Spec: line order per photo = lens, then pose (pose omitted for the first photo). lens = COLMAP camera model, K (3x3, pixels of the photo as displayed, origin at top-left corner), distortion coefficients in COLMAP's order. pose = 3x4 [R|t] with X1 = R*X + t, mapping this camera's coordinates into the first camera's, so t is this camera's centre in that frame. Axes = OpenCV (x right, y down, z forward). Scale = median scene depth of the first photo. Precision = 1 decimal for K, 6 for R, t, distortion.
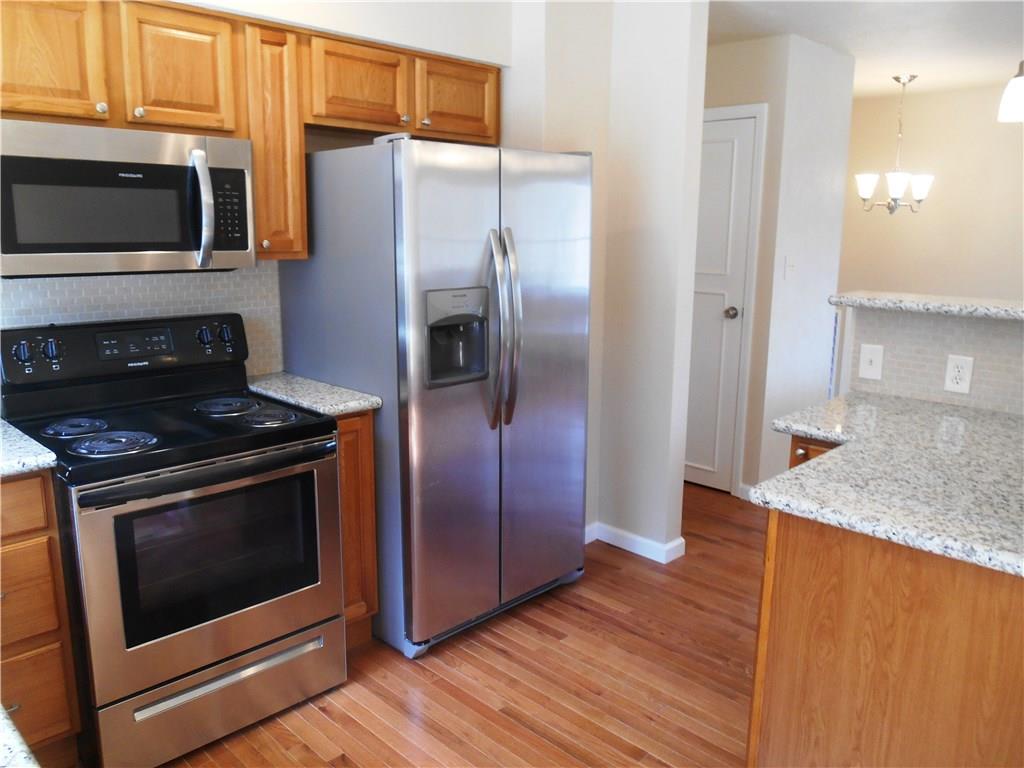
lens RADIAL K [[795.6, 0, 513.0], [0, 795.6, 386.3], [0, 0, 1]] dist [-0.018853, -0.004003]
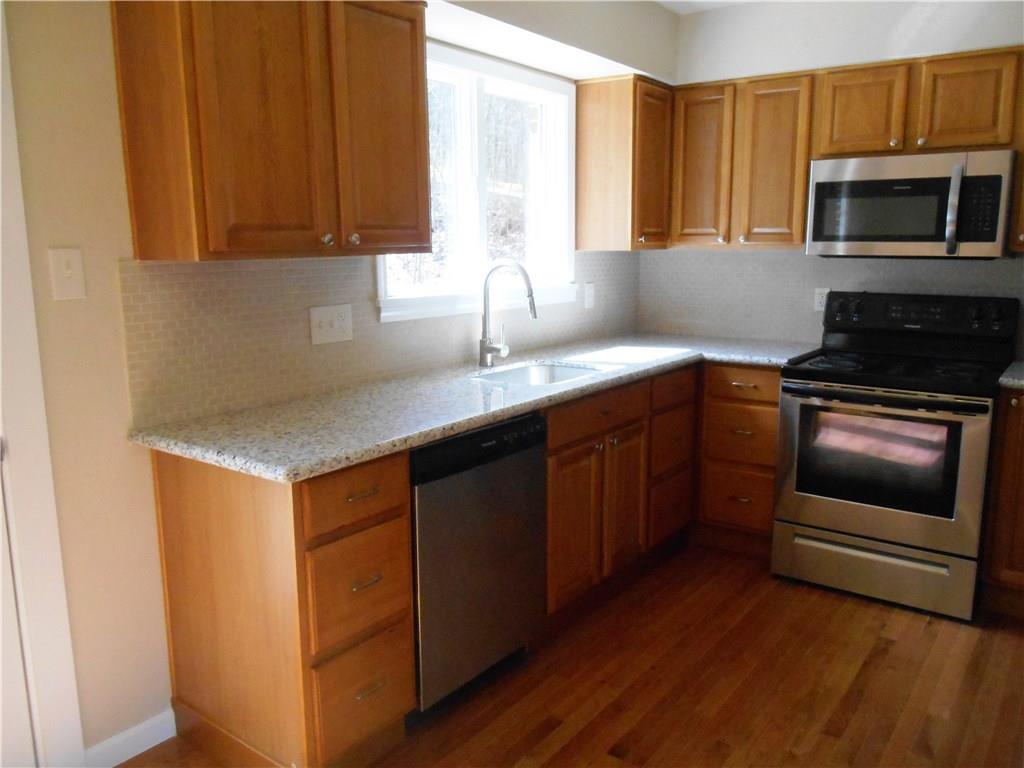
lens RADIAL K [[795.6, 0, 513.6], [0, 795.6, 383.7], [0, 0, 1]] dist [-0.018853, -0.004003]
pose [[0.154215, 0.163490, -0.974417, 0.760786], [-0.188780, 0.972922, 0.133362, 0.015534], [0.969835, 0.163384, 0.180903, 0.112317]]
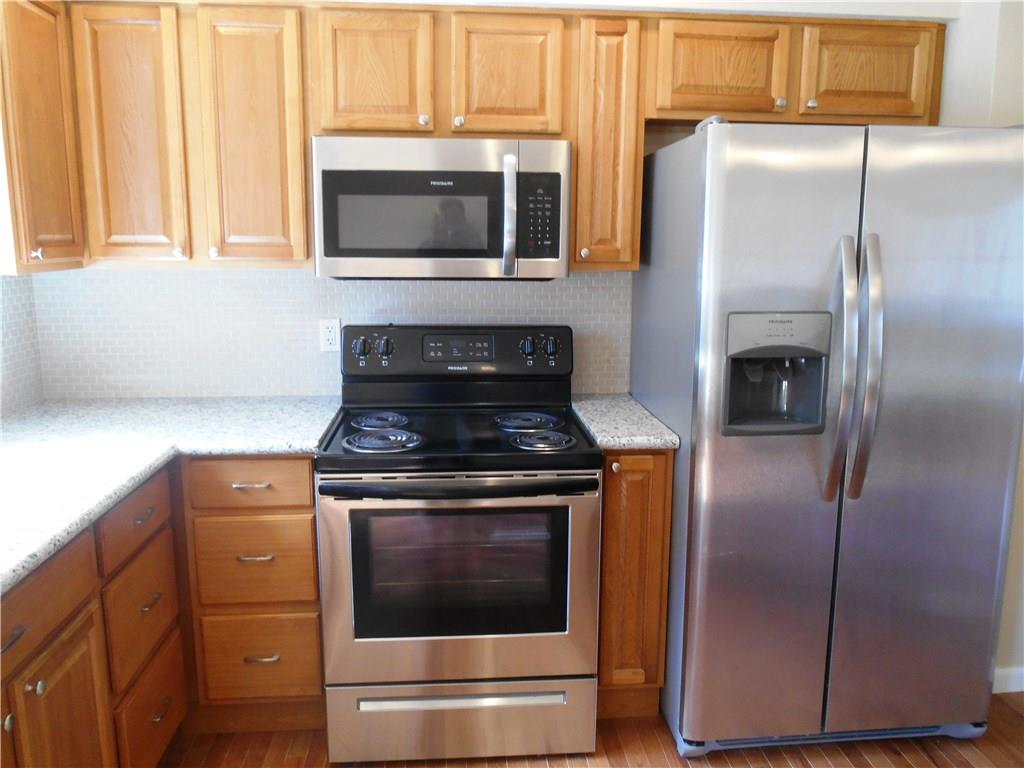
lens RADIAL K [[795.6, 0, 509.6], [0, 795.6, 384.6], [0, 0, 1]] dist [-0.018853, -0.004003]
pose [[0.759791, 0.111121, -0.640601, 0.242396], [-0.127095, 0.991662, 0.021275, -0.037635], [0.637624, 0.065253, 0.767579, 0.255575]]
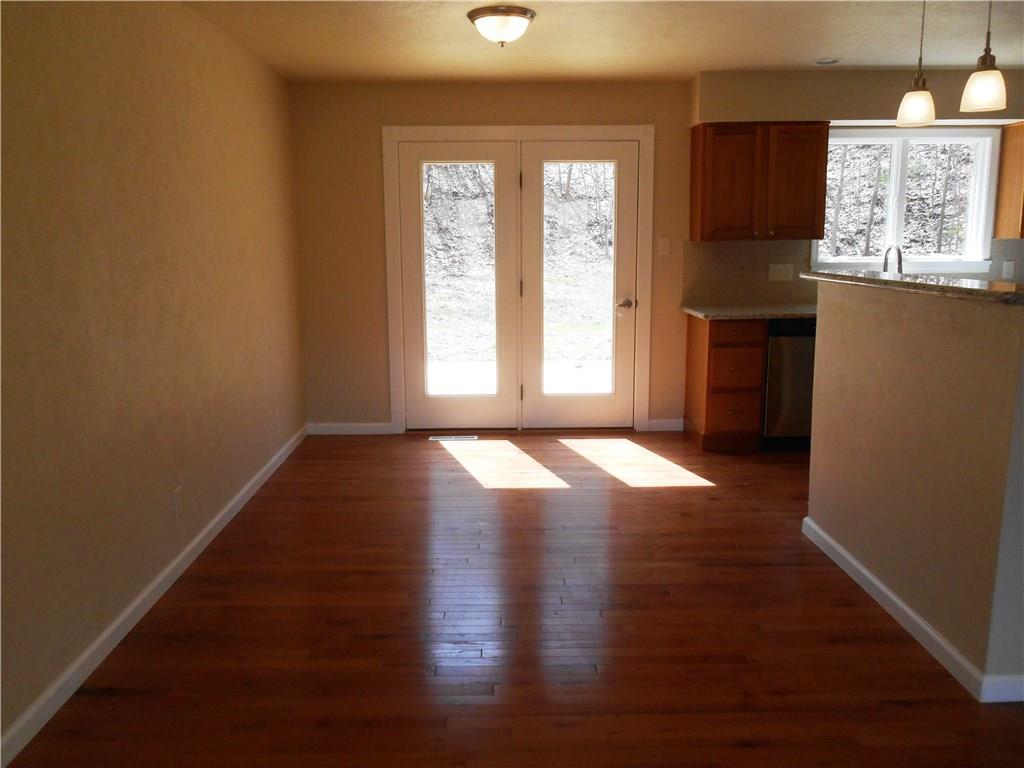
lens RADIAL K [[795.6, 0, 512.2], [0, 795.6, 382.8], [0, 0, 1]] dist [-0.018853, -0.004003]
pose [[-0.697931, 0.129176, -0.704418, 1.846499], [-0.134776, 0.942333, 0.306340, -0.167765], [0.703368, 0.308743, -0.640274, 1.061389]]
